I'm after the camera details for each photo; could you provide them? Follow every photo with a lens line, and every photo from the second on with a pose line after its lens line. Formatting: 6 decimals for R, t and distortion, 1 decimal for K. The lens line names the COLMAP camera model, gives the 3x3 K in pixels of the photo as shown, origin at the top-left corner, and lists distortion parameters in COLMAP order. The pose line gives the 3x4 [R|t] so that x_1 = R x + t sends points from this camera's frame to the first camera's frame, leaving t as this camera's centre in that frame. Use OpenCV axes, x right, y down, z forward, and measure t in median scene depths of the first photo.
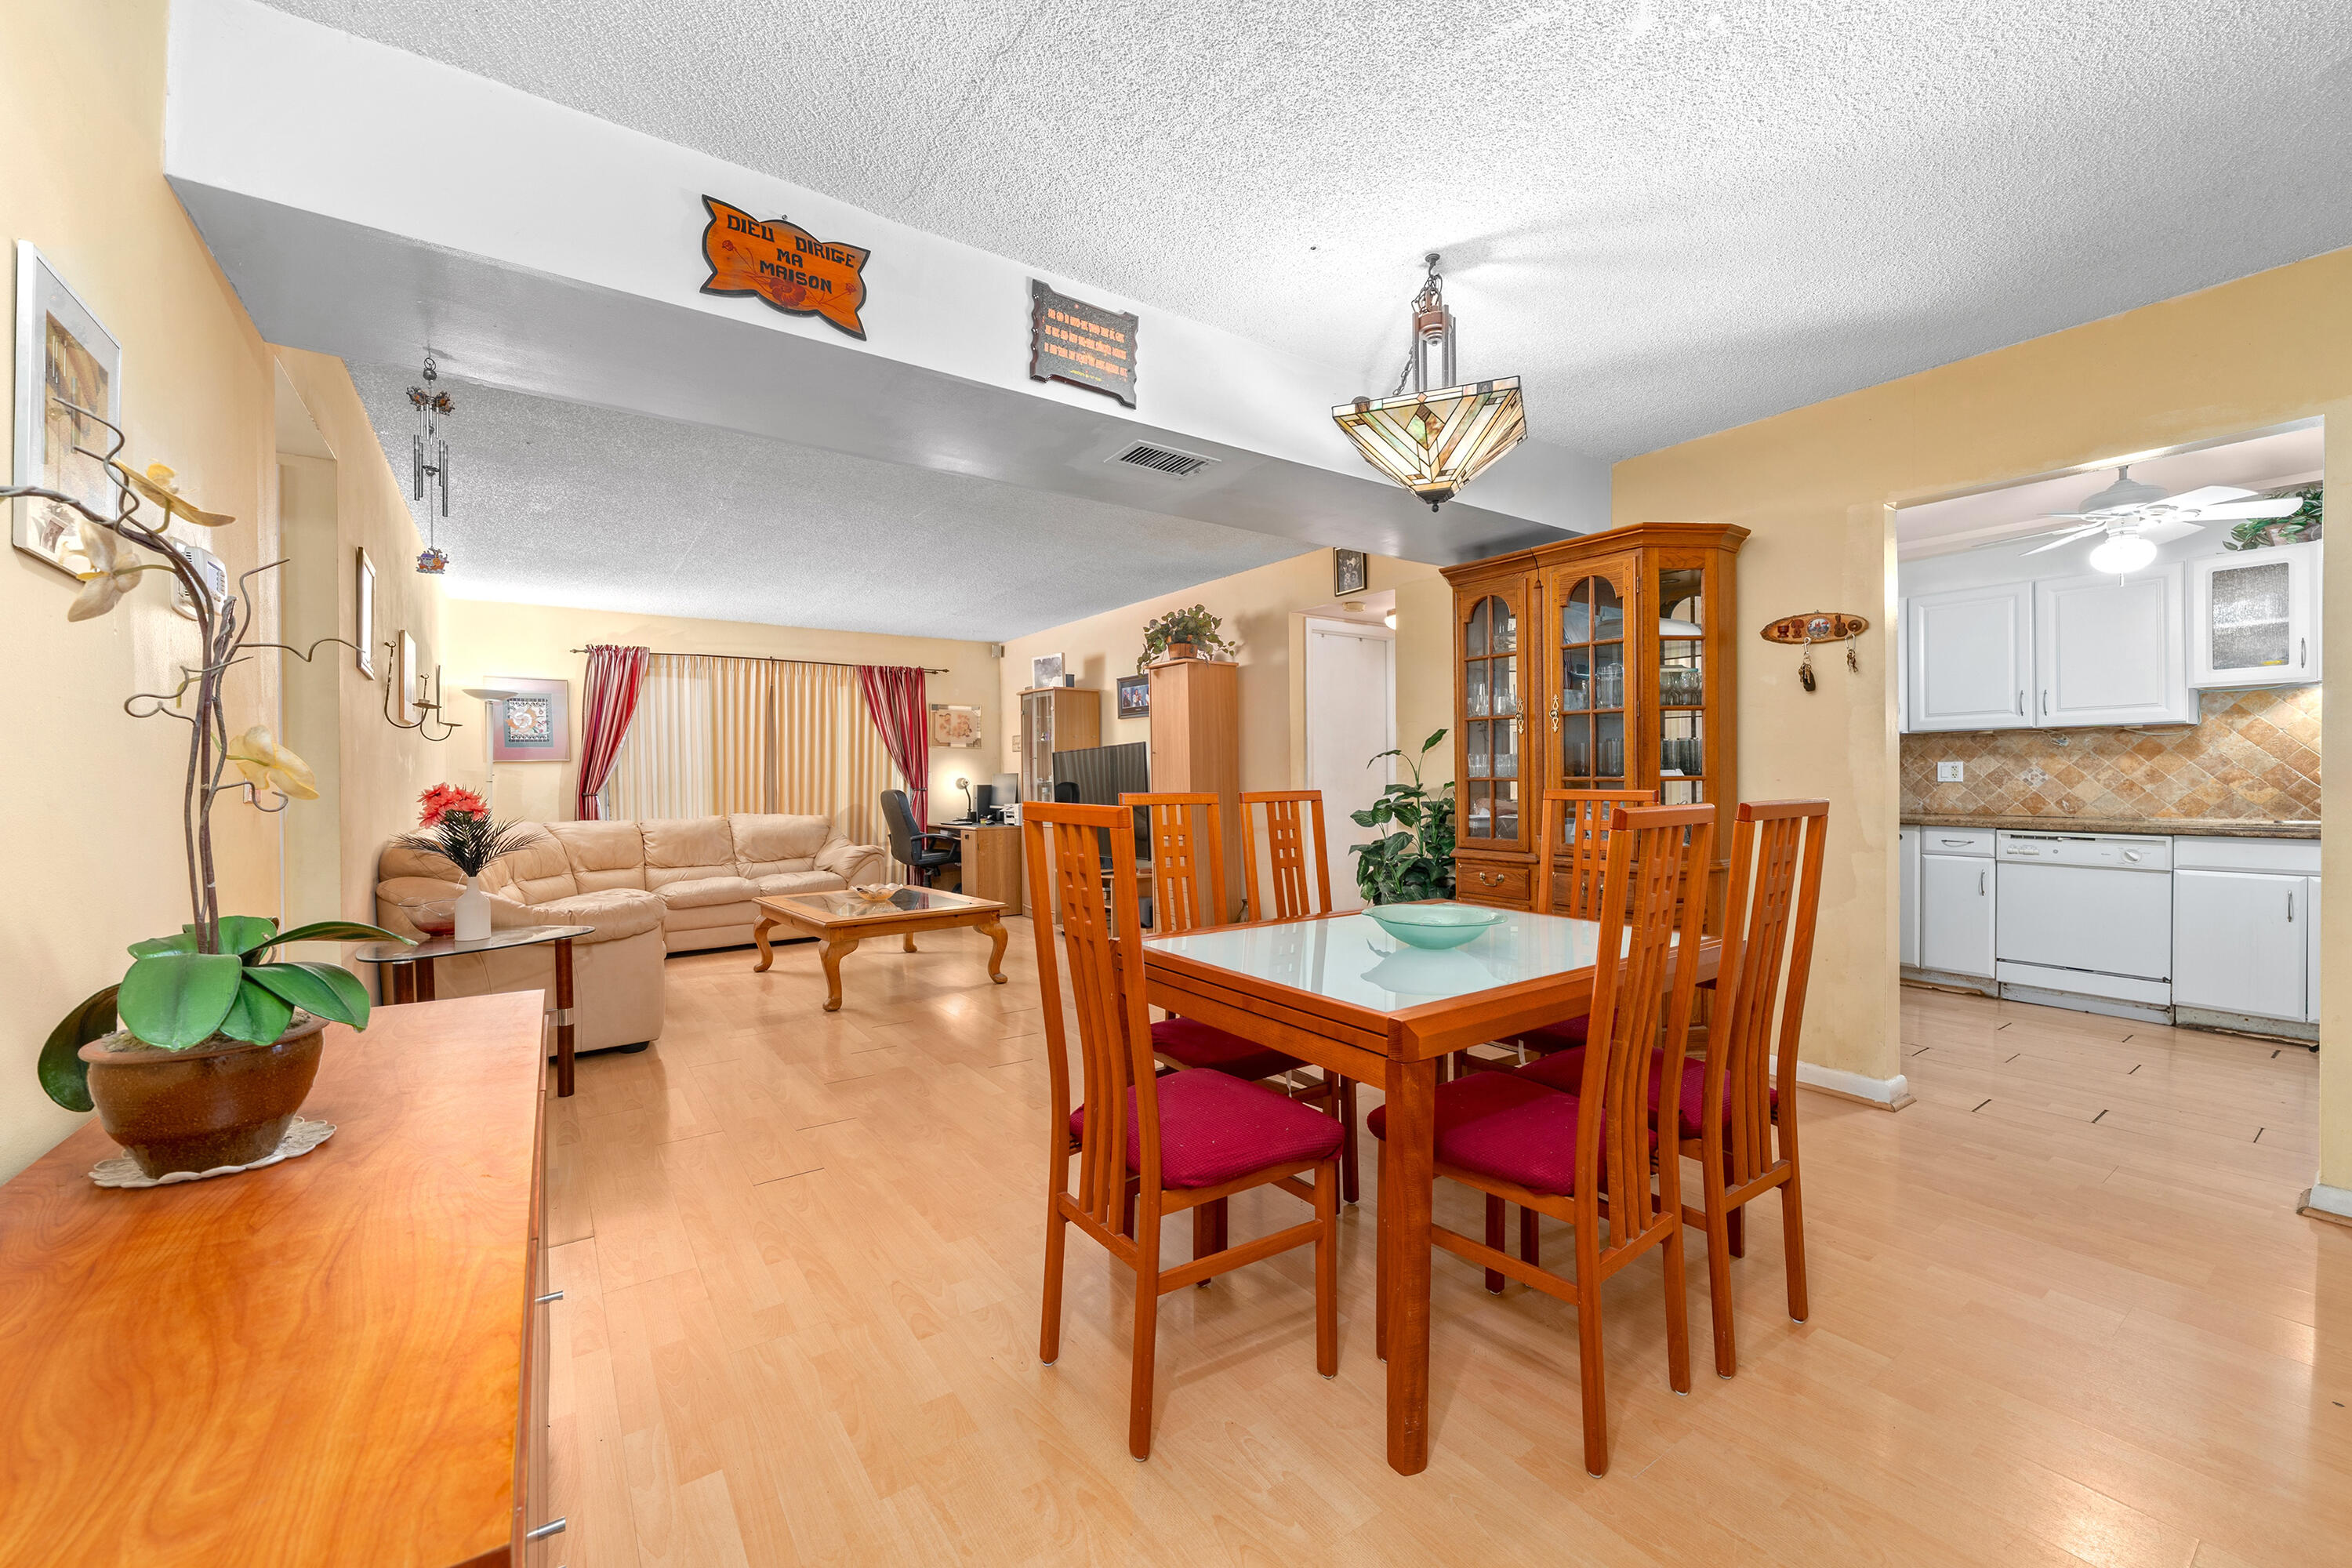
lens RADIAL K [[931.3, 0, 1177.8], [0, 931.3, 778.2], [0, 0, 1]] dist [-0.002698, 0.000073]
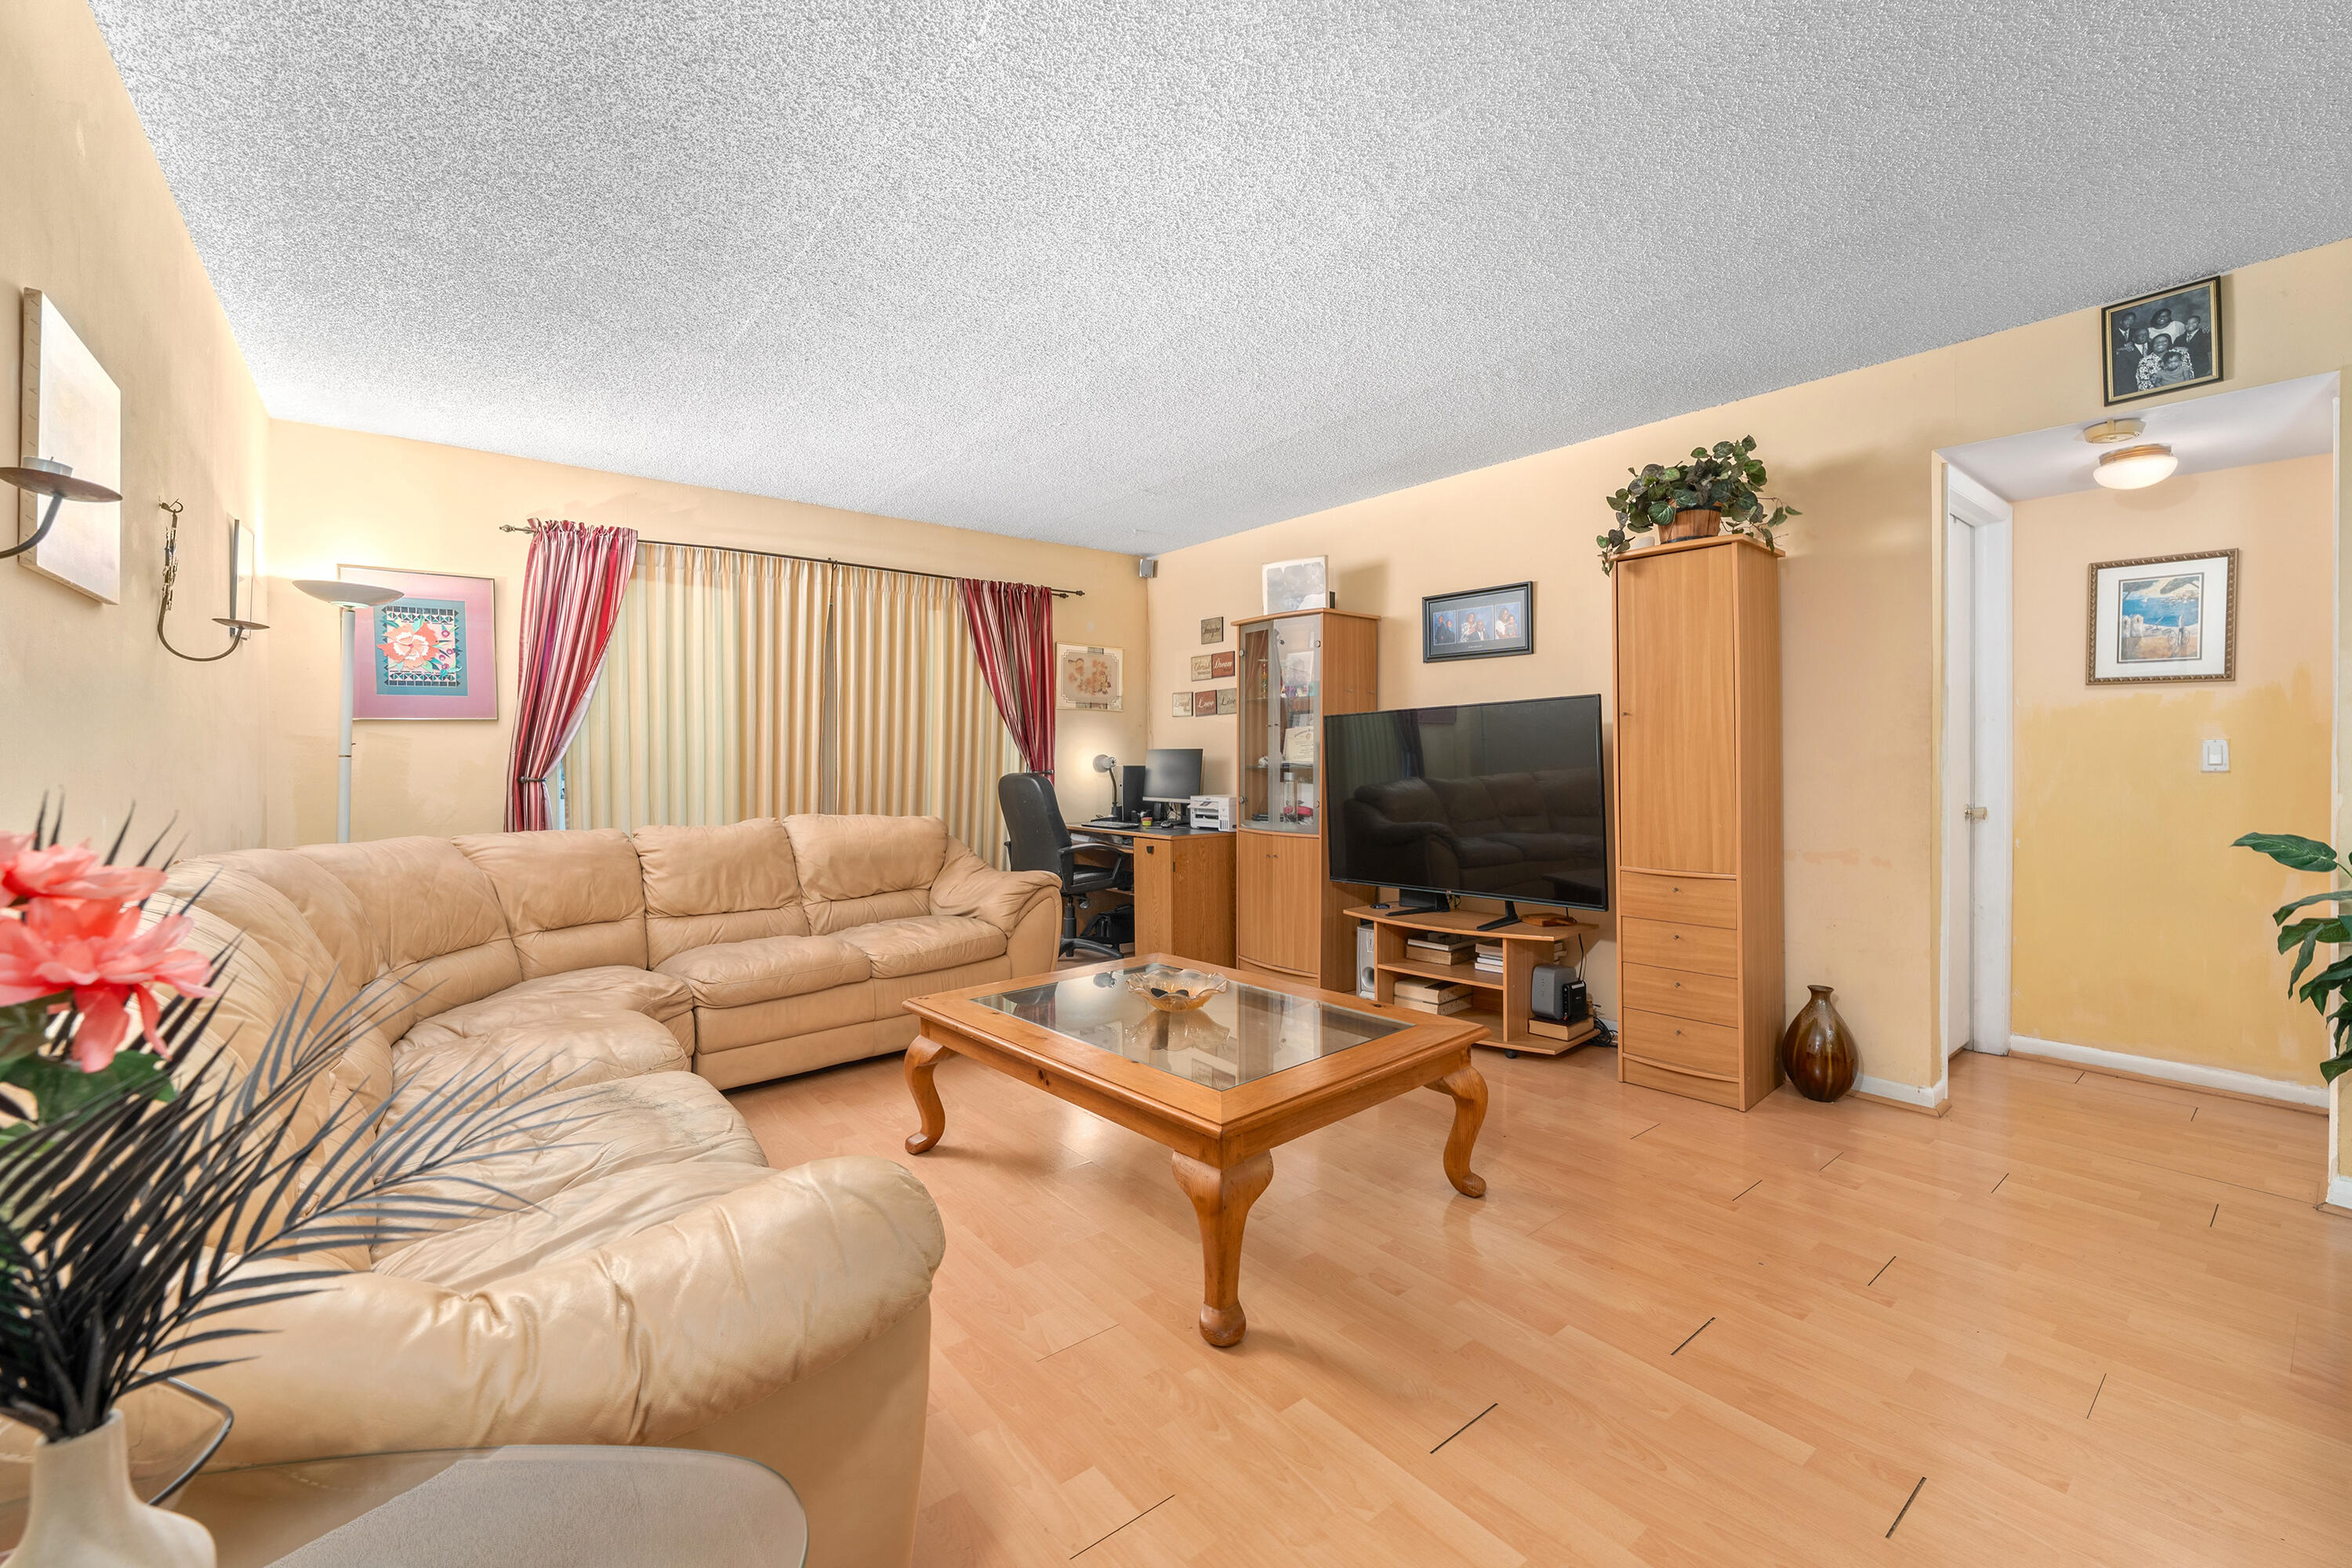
lens RADIAL K [[931.3, 0, 1146.4], [0, 931.3, 751.2], [0, 0, 1]] dist [-0.002698, 0.000073]
pose [[0.998104, 0.007965, 0.061027, -0.280009], [-0.007802, 0.999965, -0.002901, -0.001627], [-0.061048, 0.002419, 0.998132, 0.391426]]
